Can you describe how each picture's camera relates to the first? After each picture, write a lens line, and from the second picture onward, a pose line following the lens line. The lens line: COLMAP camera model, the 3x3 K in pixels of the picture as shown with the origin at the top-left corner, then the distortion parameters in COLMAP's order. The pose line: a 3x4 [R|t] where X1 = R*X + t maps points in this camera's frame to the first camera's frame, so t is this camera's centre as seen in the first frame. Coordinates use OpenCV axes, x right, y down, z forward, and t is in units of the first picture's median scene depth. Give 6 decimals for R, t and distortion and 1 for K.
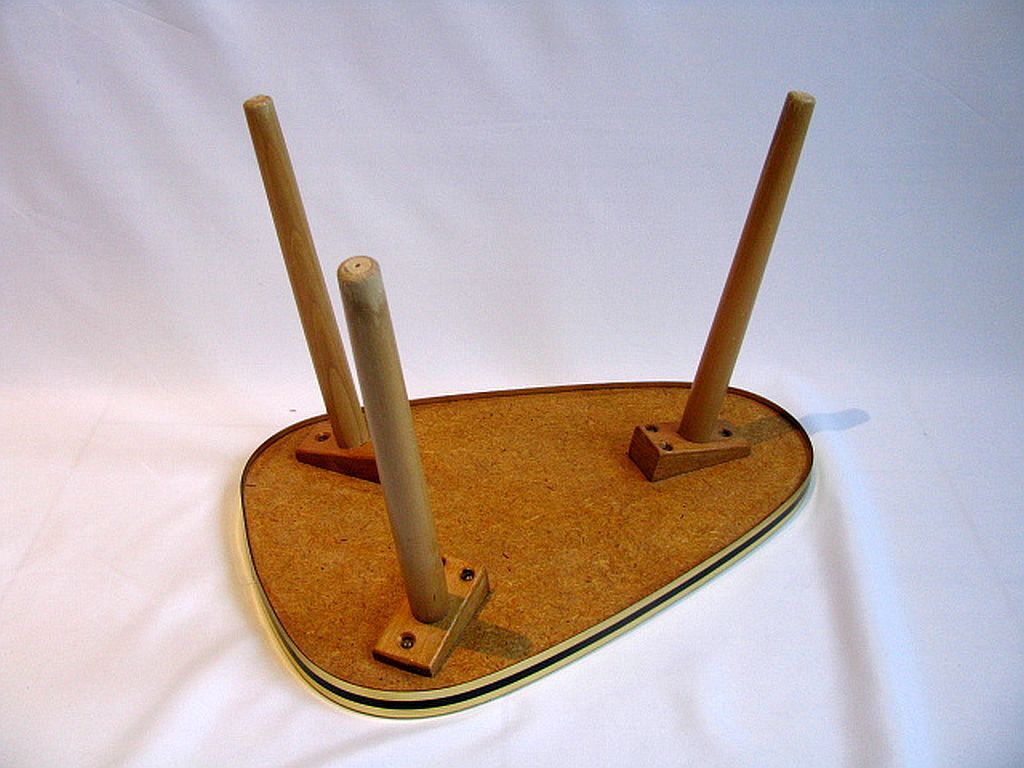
lens RADIAL K [[1074.4, 0, 512.0], [0, 1074.4, 384.0], [0, 0, 1]] dist [-0.236776, 0.189089]
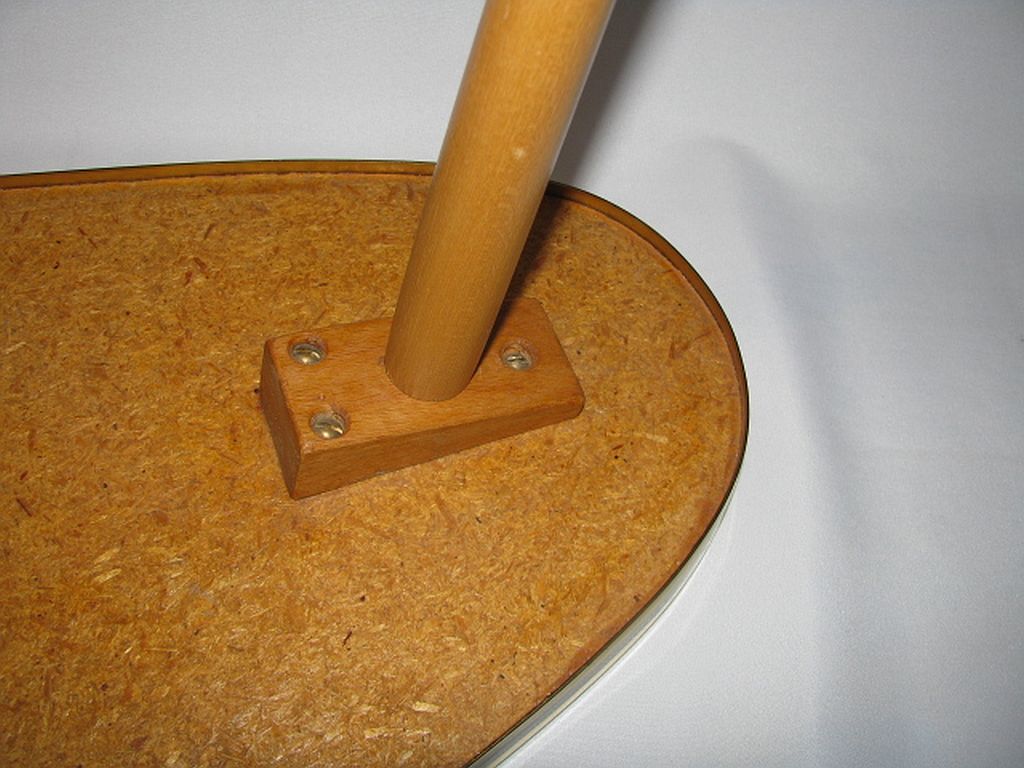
lens RADIAL K [[1074.4, 0, 512.0], [0, 1074.4, 384.0], [0, 0, 1]] dist [-0.236776, 0.189089]
pose [[0.997664, 0.047088, 0.049484, 0.186374], [-0.062473, 0.921950, 0.382237, -0.091390], [-0.027623, -0.384435, 0.922739, 0.674627]]
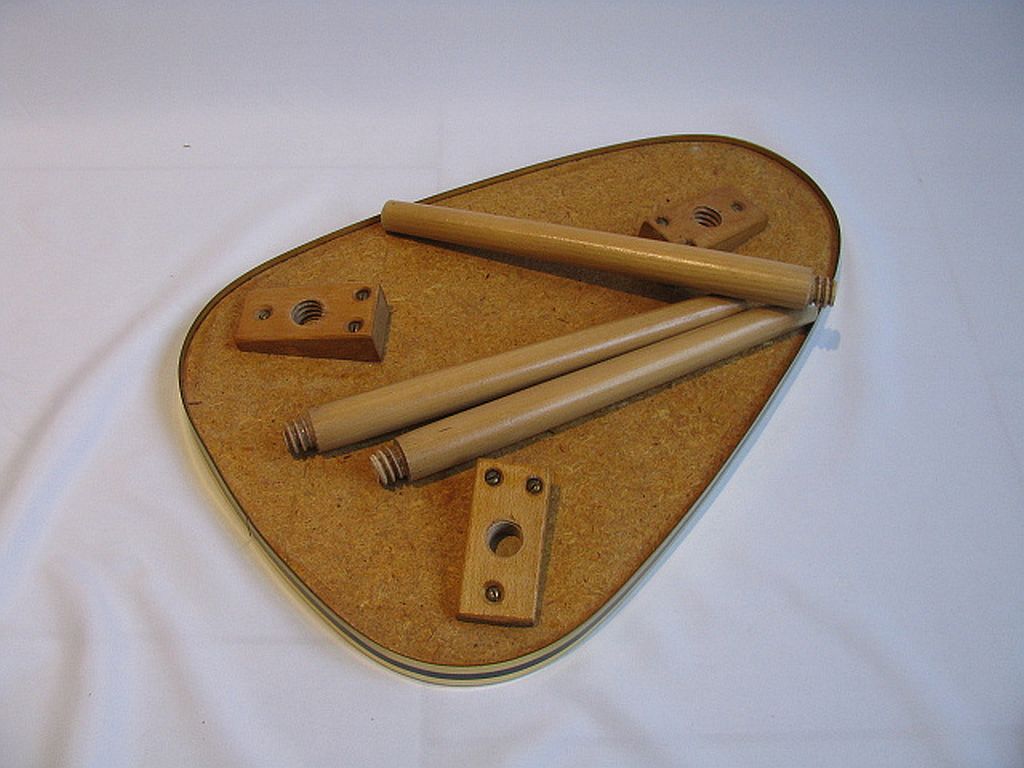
lens RADIAL K [[1074.4, 0, 512.0], [0, 1074.4, 384.0], [0, 0, 1]] dist [-0.236776, 0.189089]
pose [[0.956636, -0.224155, 0.186016, -0.164565], [0.141506, 0.915812, 0.375851, -0.171486], [-0.254605, -0.333230, 0.907818, 0.246796]]
